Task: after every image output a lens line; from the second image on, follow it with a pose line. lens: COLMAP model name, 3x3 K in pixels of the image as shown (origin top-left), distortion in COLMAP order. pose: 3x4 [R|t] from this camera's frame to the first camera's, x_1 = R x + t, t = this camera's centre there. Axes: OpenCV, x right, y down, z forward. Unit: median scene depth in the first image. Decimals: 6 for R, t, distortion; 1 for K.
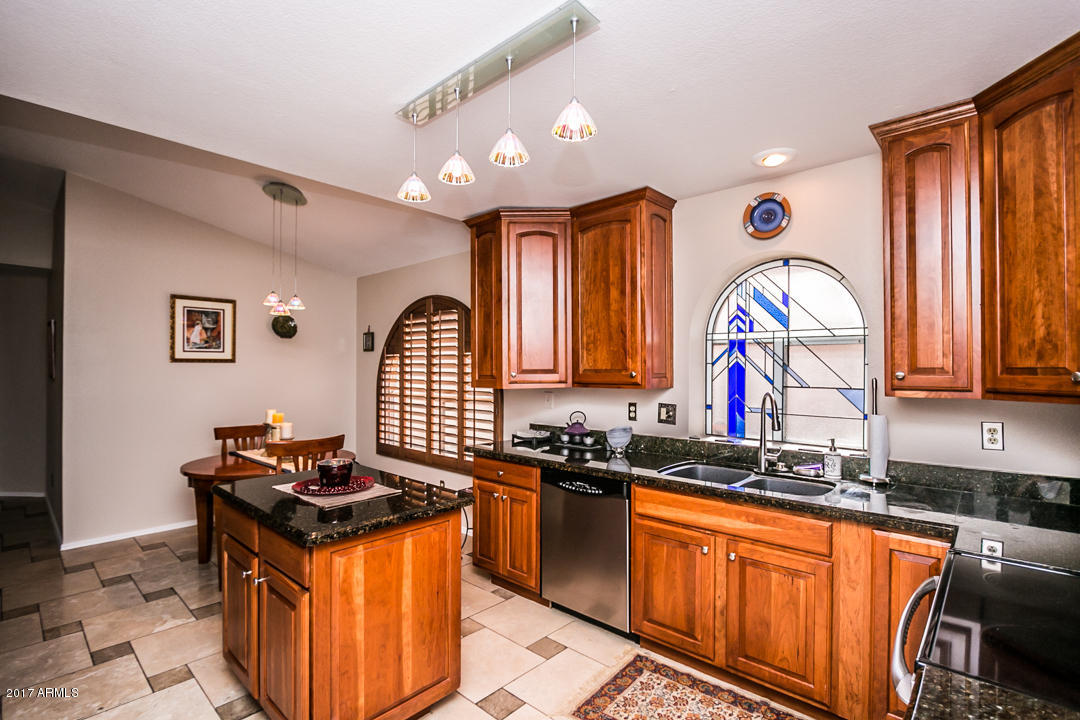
lens RADIAL K [[507.1, 0, 539.6], [0, 507.1, 368.3], [0, 0, 1]] dist [-0.018861, 0.001240]
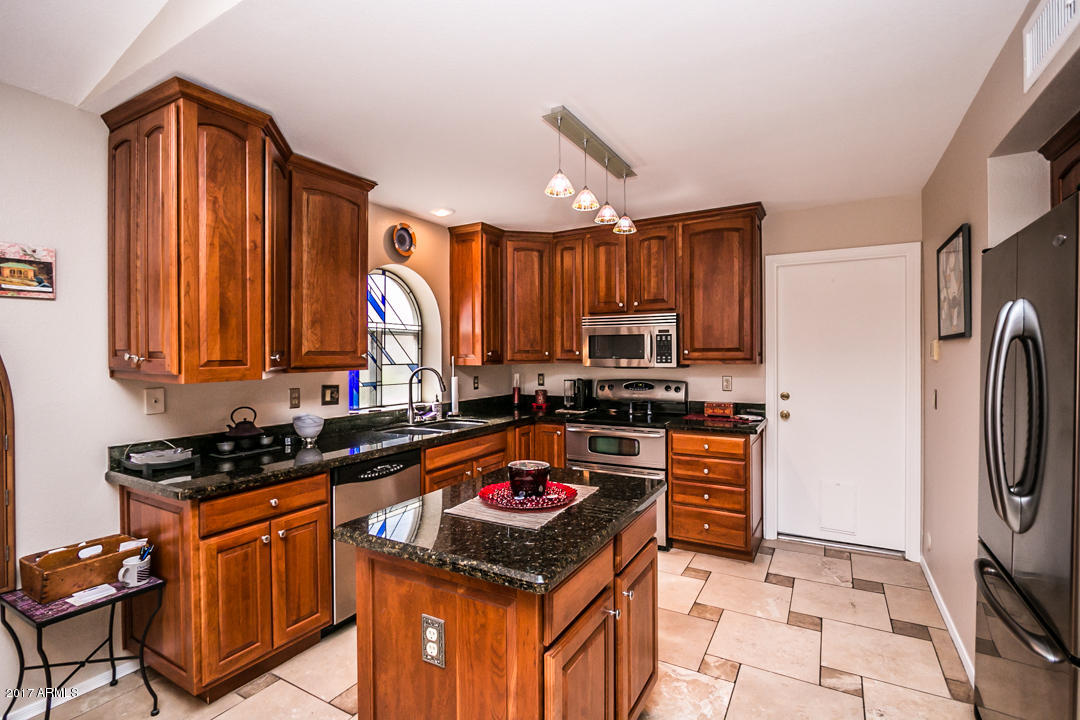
lens RADIAL K [[507.1, 0, 535.2], [0, 507.1, 351.6], [0, 0, 1]] dist [-0.018861, 0.001240]
pose [[-0.213652, 0.006076, 0.976891, -0.842318], [0.006960, 0.999965, -0.004698, 0.009738], [-0.976885, 0.005795, -0.213687, 0.822509]]
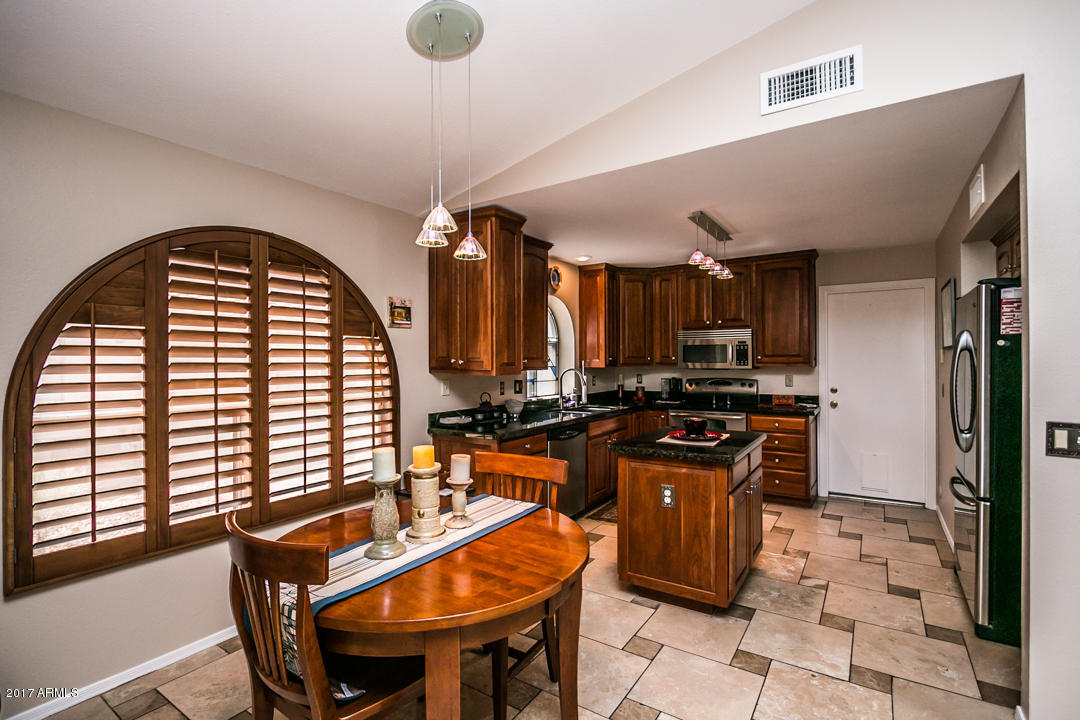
lens RADIAL K [[507.1, 0, 539.4], [0, 507.1, 352.8], [0, 0, 1]] dist [-0.018861, 0.001240]
pose [[-0.155621, 0.013372, 0.987726, -1.267434], [0.006876, 0.999899, -0.012453, 0.007534], [-0.987793, 0.004854, -0.155697, 1.187928]]
